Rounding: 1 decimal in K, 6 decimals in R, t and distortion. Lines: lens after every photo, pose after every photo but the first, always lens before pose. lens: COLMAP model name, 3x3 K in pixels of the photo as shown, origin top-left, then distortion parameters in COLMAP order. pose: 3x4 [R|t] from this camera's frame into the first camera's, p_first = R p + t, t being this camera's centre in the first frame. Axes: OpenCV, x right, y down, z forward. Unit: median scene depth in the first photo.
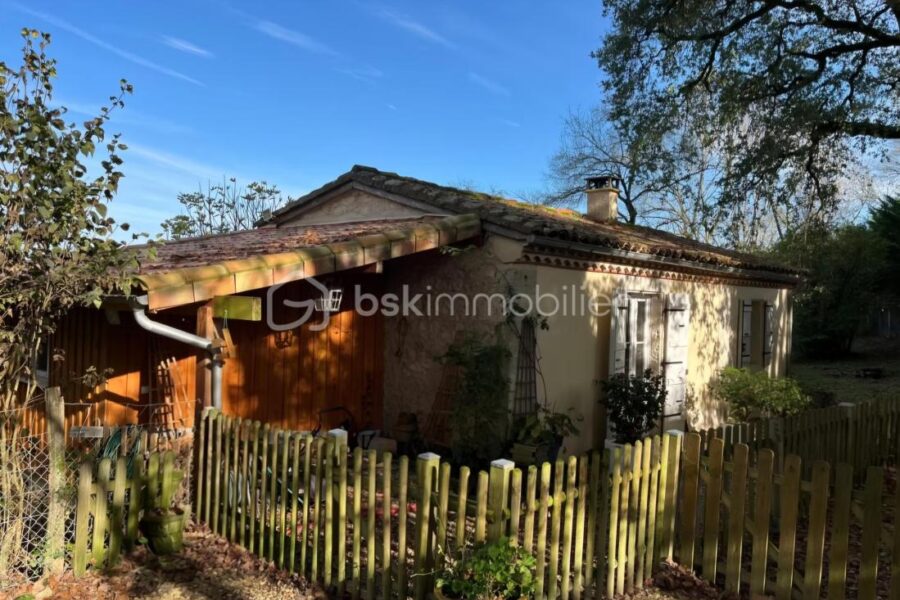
lens RADIAL K [[745.8, 0, 450.0], [0, 745.8, 300.0], [0, 0, 1]] dist [-0.007277, -0.010411]
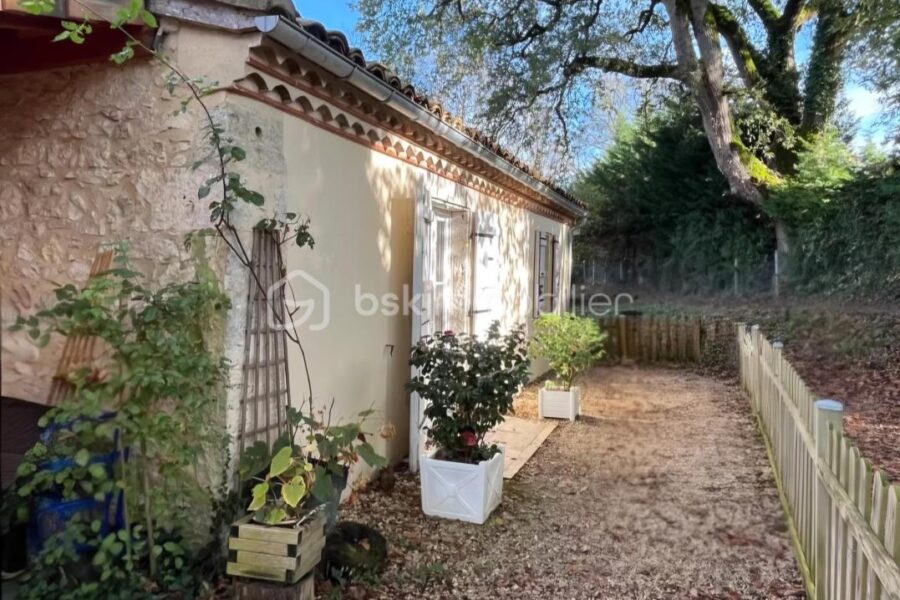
lens RADIAL K [[745.8, 0, 450.0], [0, 745.8, 300.0], [0, 0, 1]] dist [-0.007277, -0.010411]
pose [[0.940847, -0.036935, 0.336812, 0.047405], [0.017415, 0.997998, 0.060795, 0.039192], [-0.338383, -0.051333, 0.939607, 0.456159]]
